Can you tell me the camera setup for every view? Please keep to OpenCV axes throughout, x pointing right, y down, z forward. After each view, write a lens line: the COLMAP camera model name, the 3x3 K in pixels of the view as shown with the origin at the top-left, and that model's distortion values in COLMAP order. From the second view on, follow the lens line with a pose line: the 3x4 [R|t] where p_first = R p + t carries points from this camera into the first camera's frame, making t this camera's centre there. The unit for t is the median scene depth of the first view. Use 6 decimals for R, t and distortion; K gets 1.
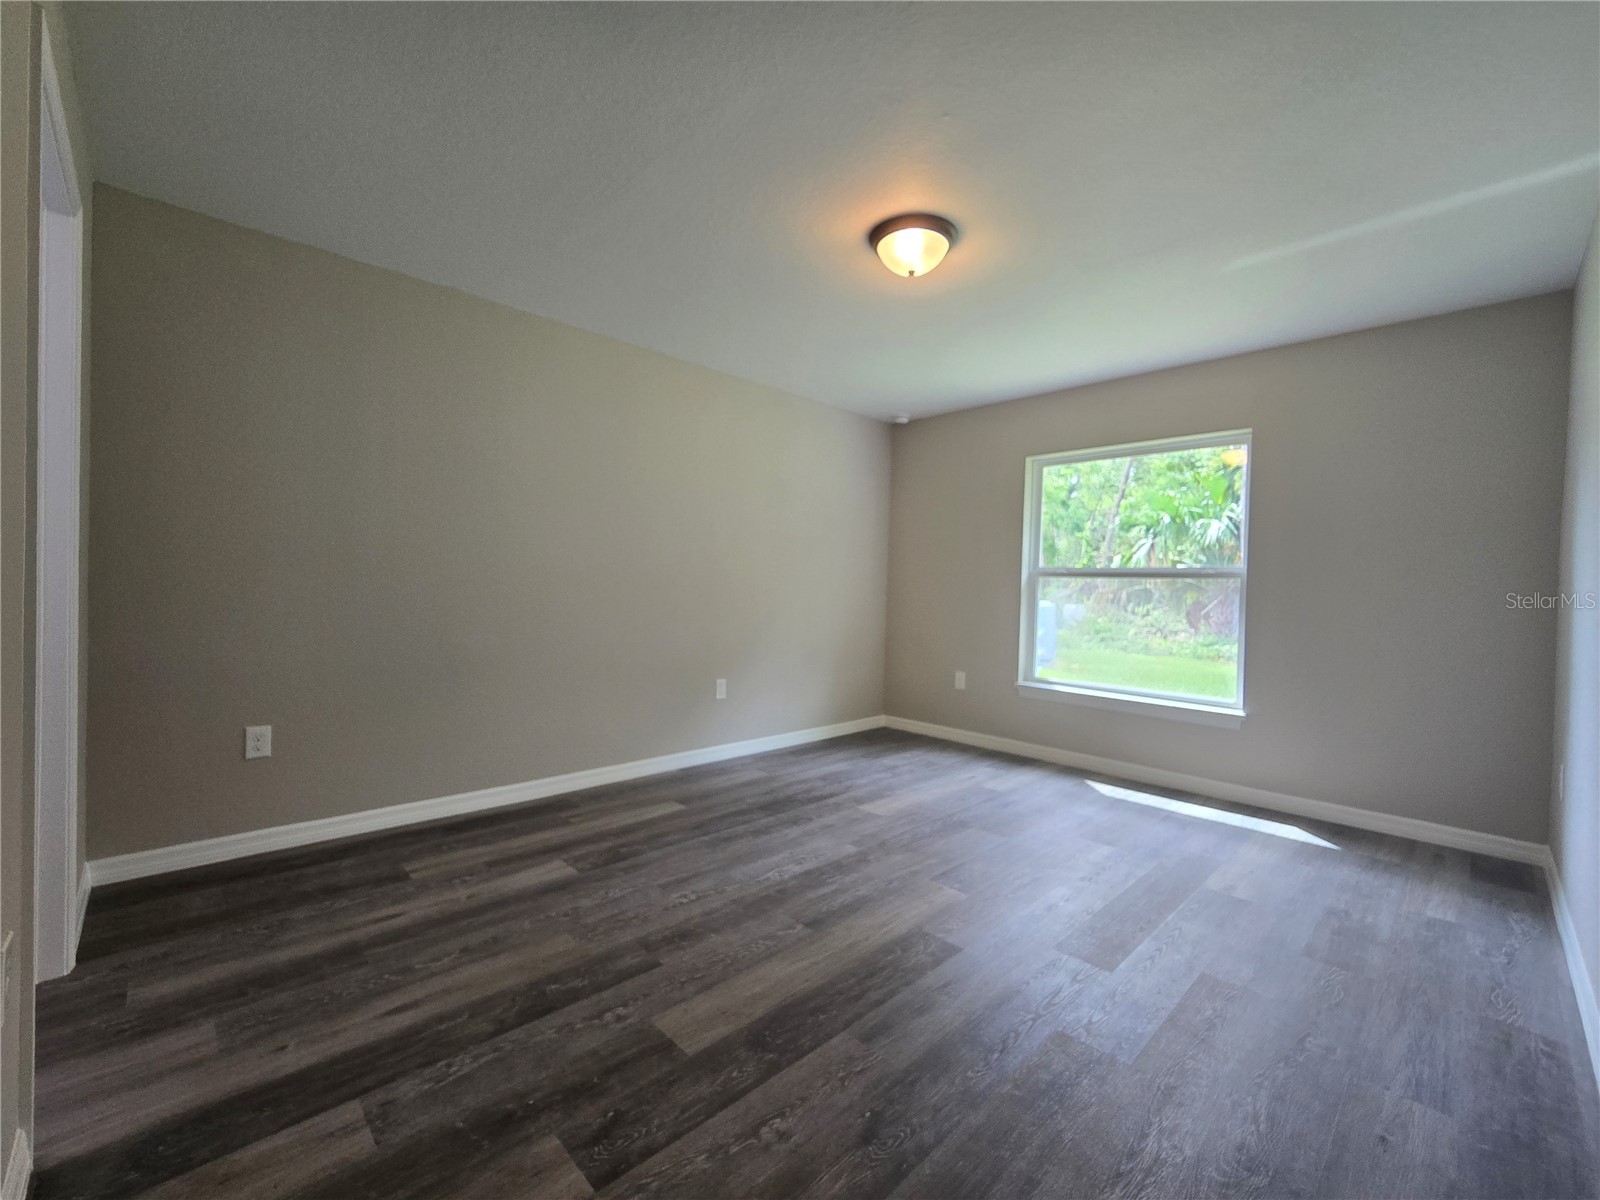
lens RADIAL K [[659.5, 0, 802.2], [0, 659.5, 595.7], [0, 0, 1]] dist [-0.004866, 0.000497]
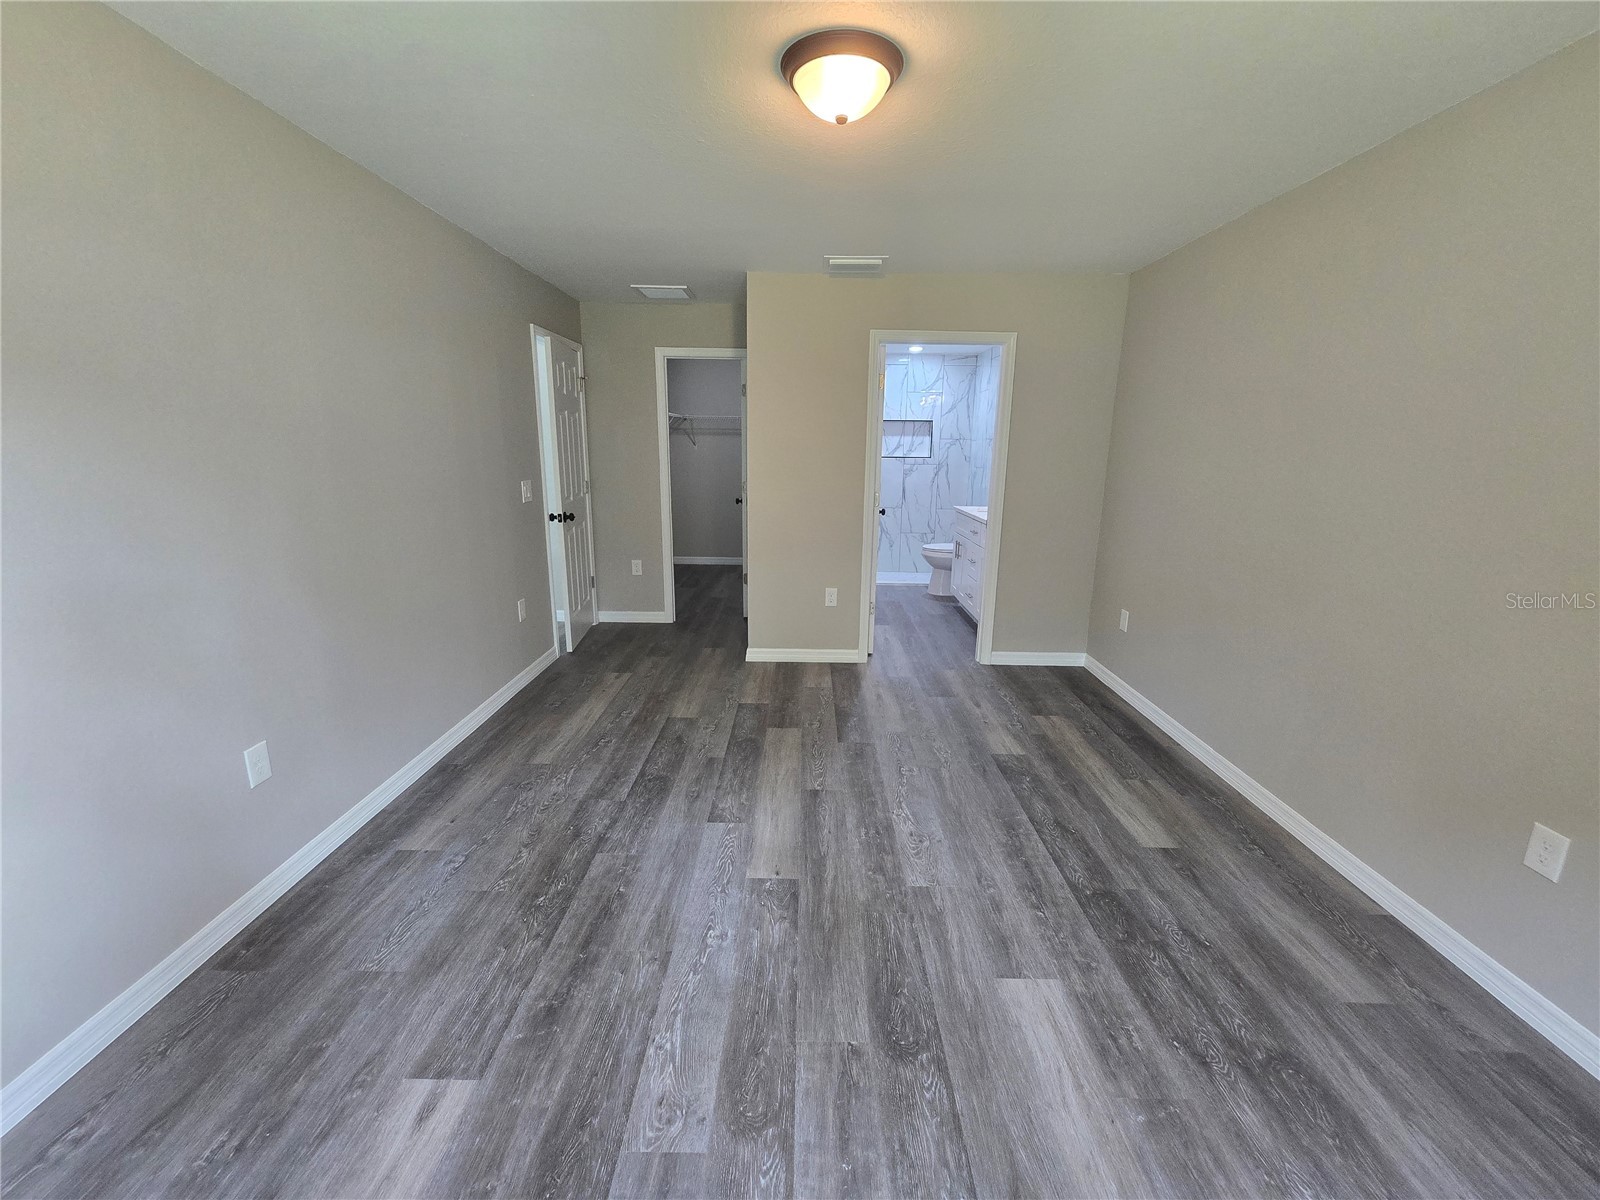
lens RADIAL K [[659.5, 0, 802.2], [0, 659.5, 595.7], [0, 0, 1]] dist [-0.004866, 0.000497]
pose [[-0.702659, 0.124727, -0.700510, 0.747210], [-0.040849, 0.975821, 0.214721, -0.127806], [0.710354, 0.179490, -0.680574, 1.512382]]
